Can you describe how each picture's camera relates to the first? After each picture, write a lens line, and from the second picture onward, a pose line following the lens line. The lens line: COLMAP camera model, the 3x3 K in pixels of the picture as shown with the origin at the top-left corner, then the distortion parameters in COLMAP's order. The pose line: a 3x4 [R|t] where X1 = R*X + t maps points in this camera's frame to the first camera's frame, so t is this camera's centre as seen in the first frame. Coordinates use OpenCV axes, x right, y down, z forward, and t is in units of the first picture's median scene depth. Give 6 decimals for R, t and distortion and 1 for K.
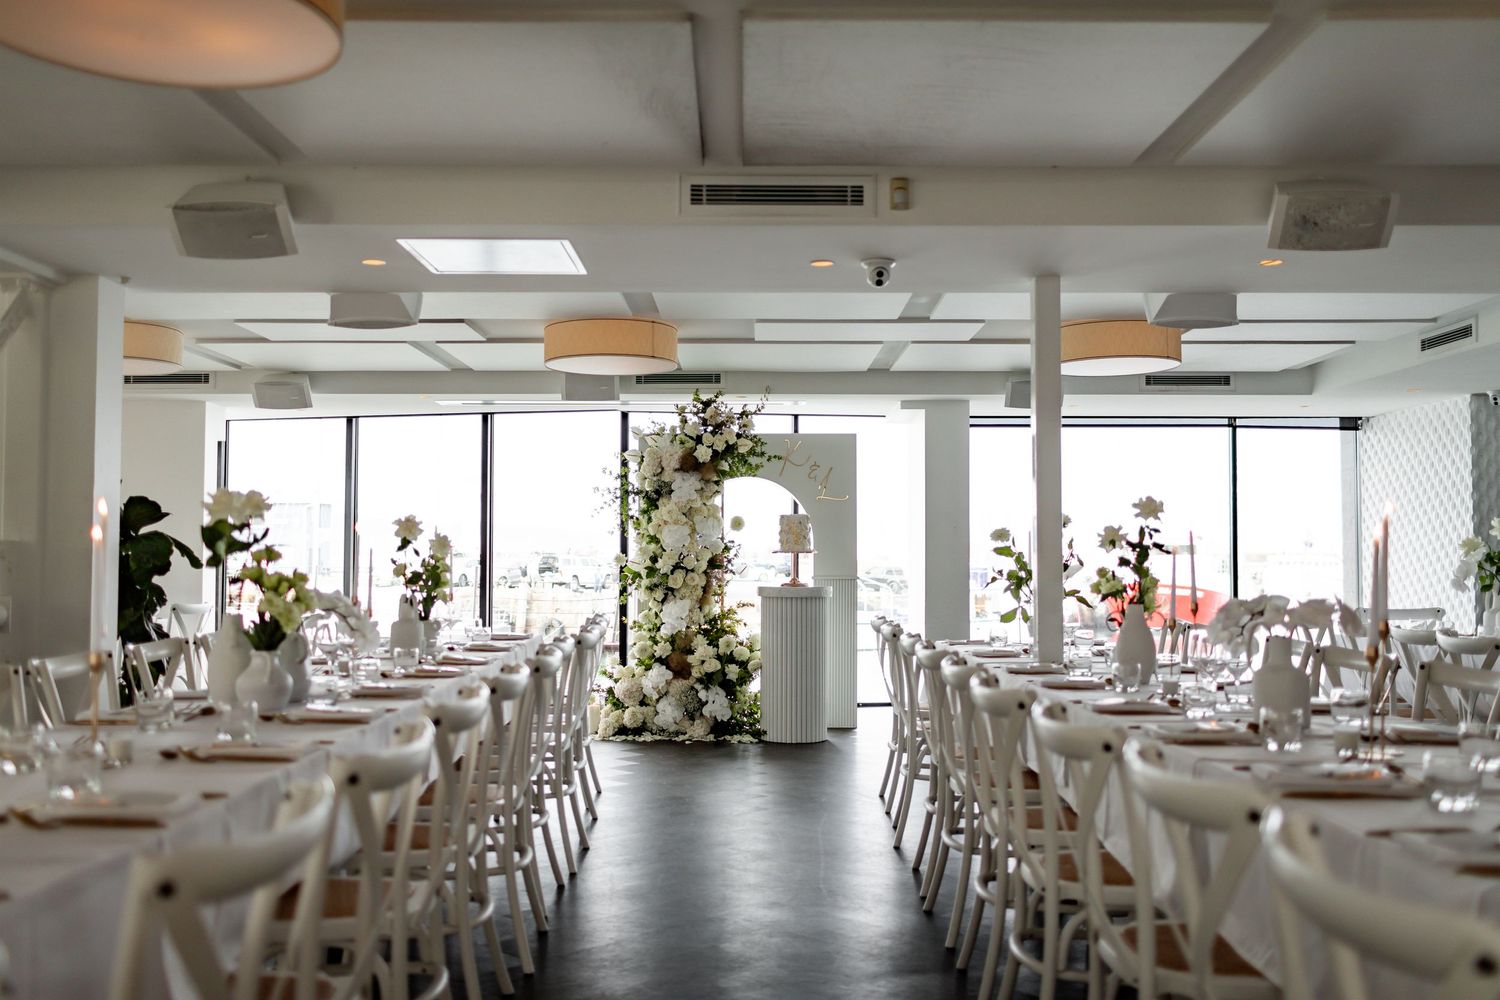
lens RADIAL K [[1469.3, 0, 751.4], [0, 1469.3, 486.2], [0, 0, 1]] dist [0.005246, -0.010592]
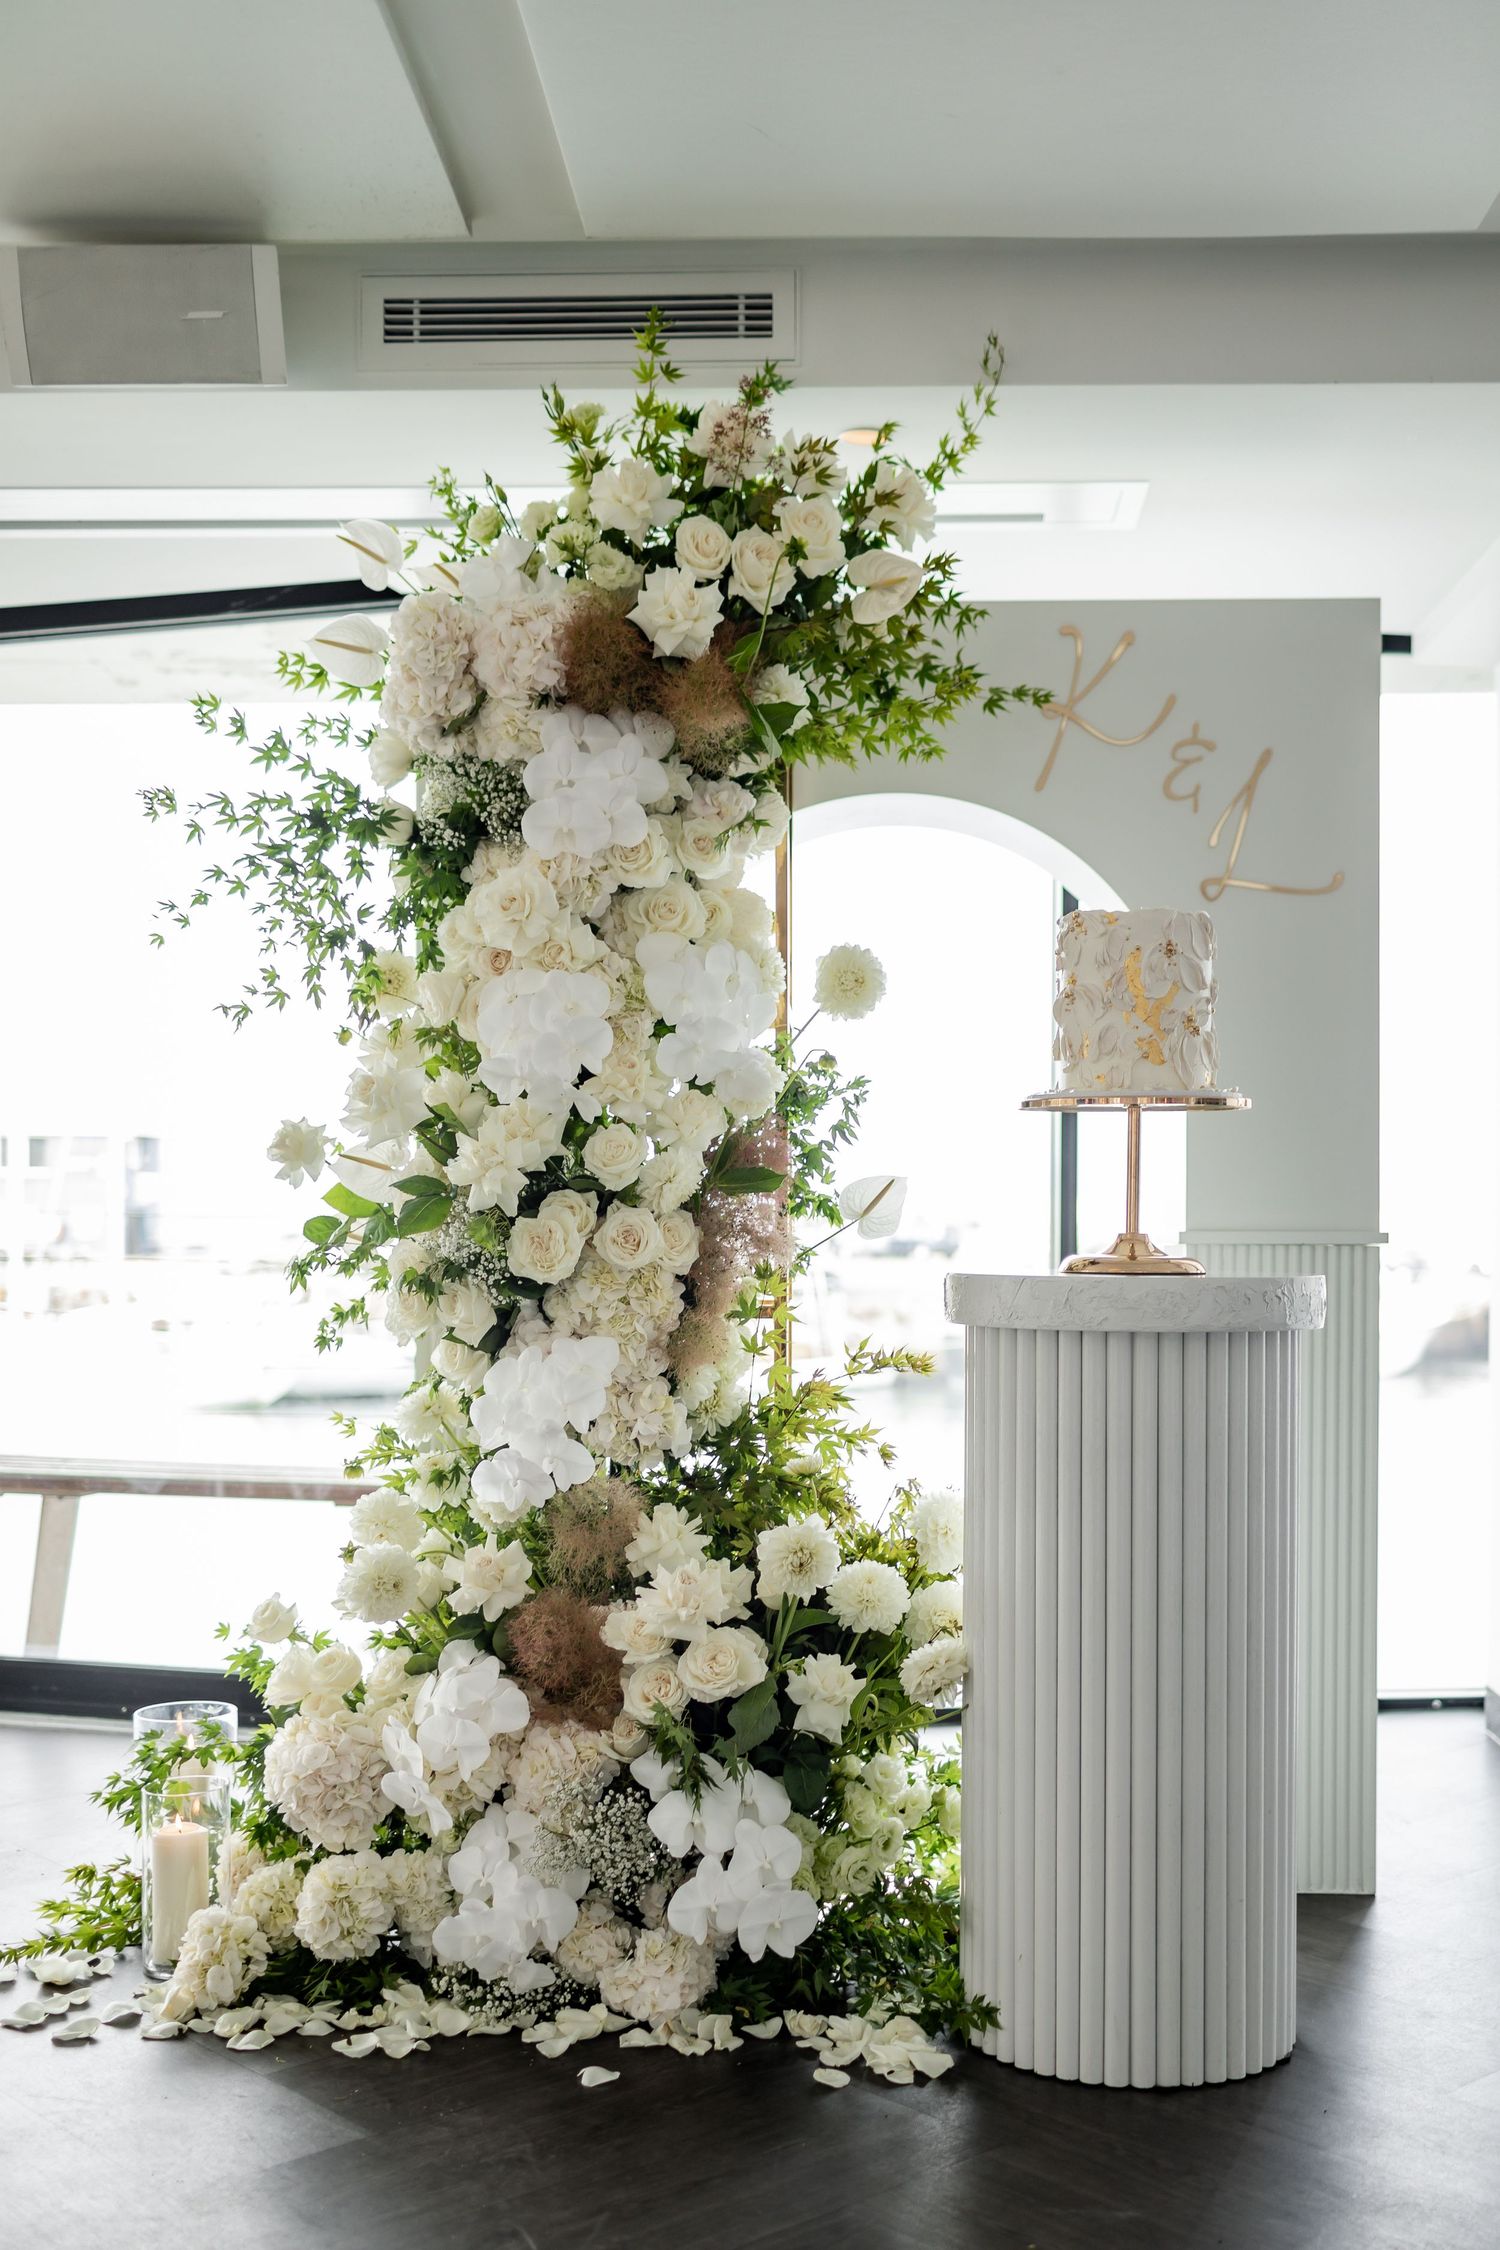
lens RADIAL K [[2319.6, 0, 817.9], [0, 2319.6, 1224.9], [0, 0, 1]] dist [0.013907, 0.002540]
pose [[0.999593, 0.000239, -0.028528, -0.004628], [0.001128, 0.998852, 0.047897, 0.045934], [0.028506, -0.047910, 0.998445, 0.677208]]
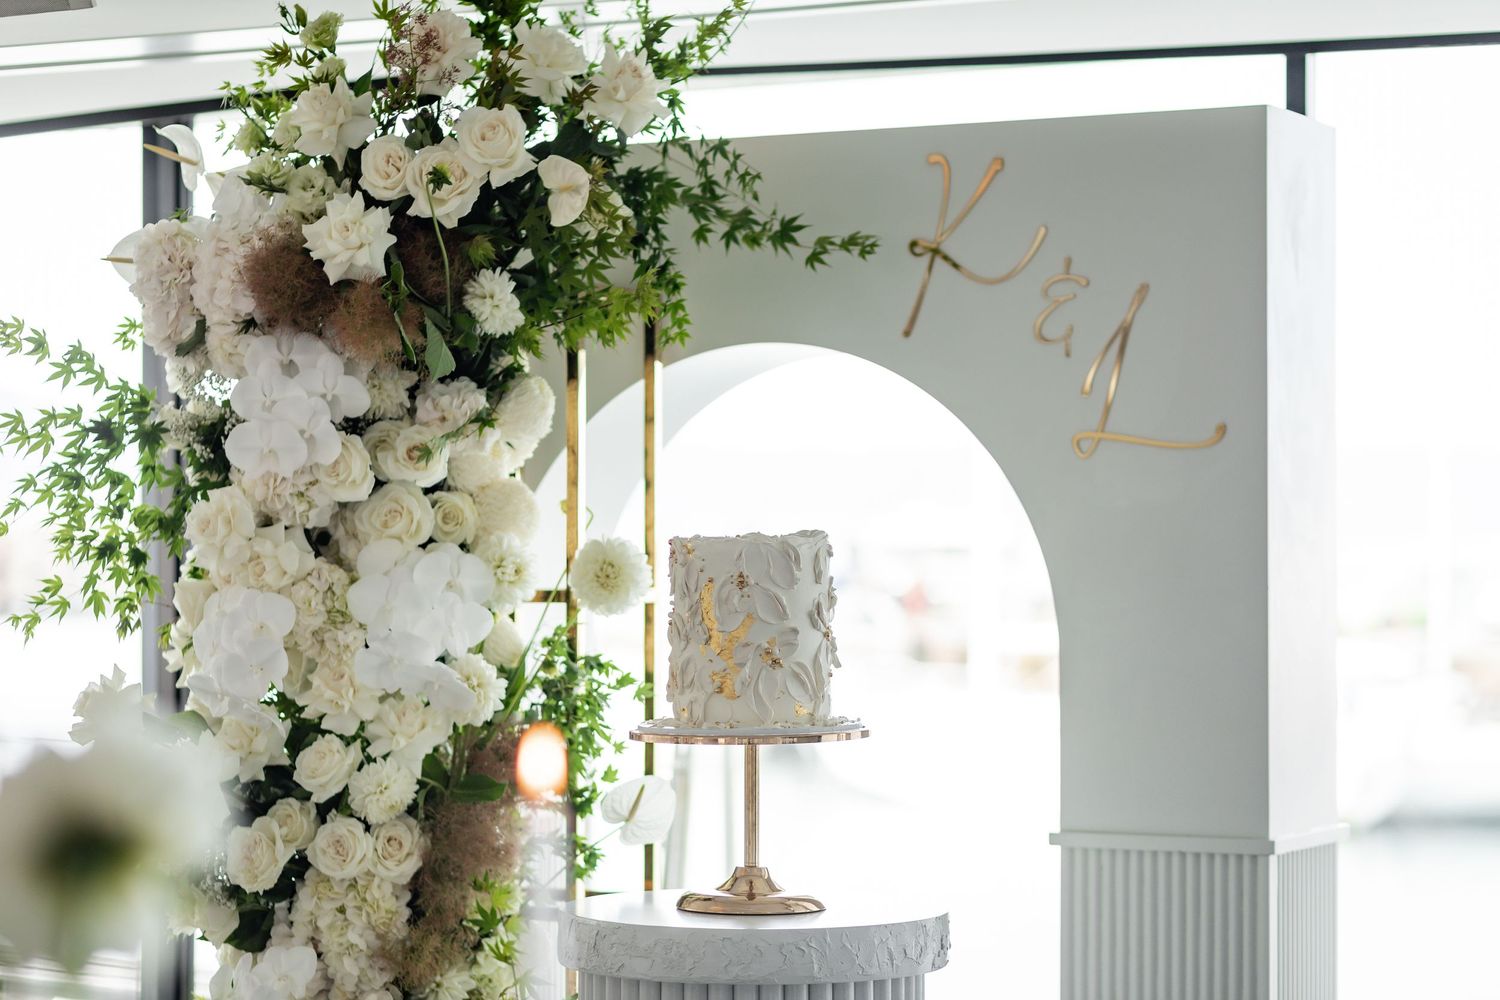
lens RADIAL K [[3579.2, 0, 750.0], [0, 3579.2, 500.0], [0, 0, 1]] dist [0.127655, 0.260805]
pose [[0.887930, -0.007803, -0.459913, 0.244182], [0.024919, 0.999204, 0.031157, -0.000096], [0.459304, -0.039126, 0.887417, 0.579944]]
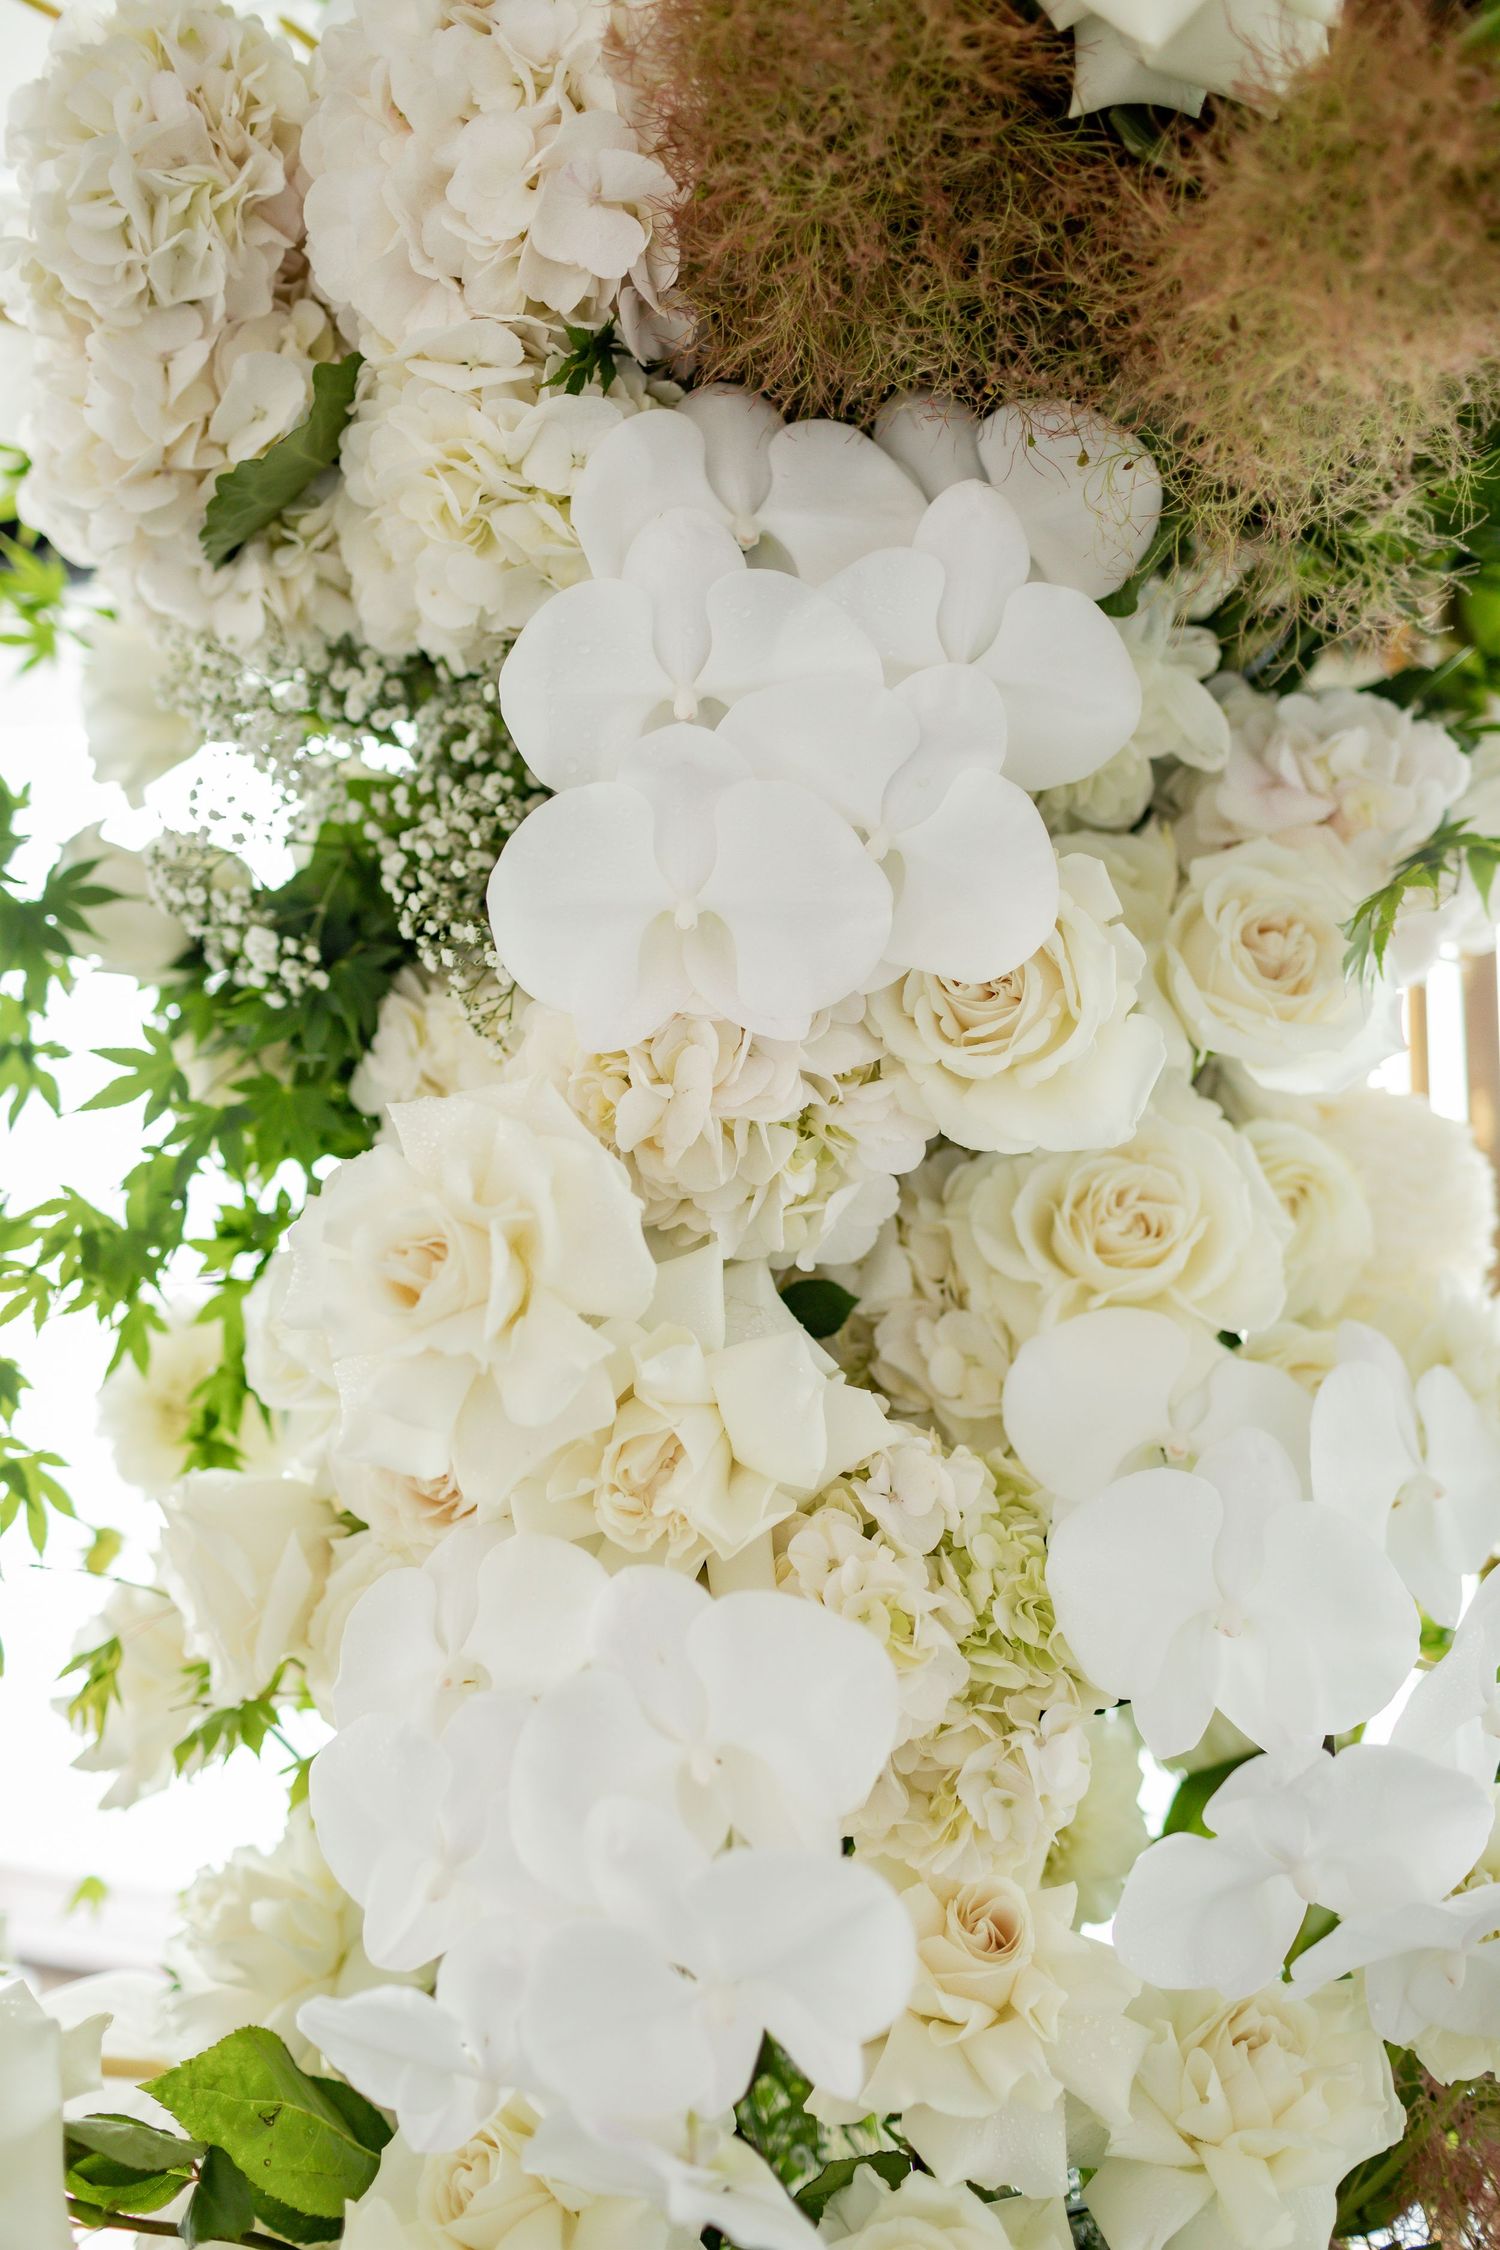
lens RADIAL K [[2203.9, 0, 750.0], [0, 2203.9, 1125.0], [0, 0, 1]] dist [0.005246, -0.010592]
pose [[0.979065, -0.021801, -0.202379, -0.032936], [0.020296, 0.999749, -0.009506, 0.014031], [0.202535, 0.005200, 0.979261, 0.931229]]
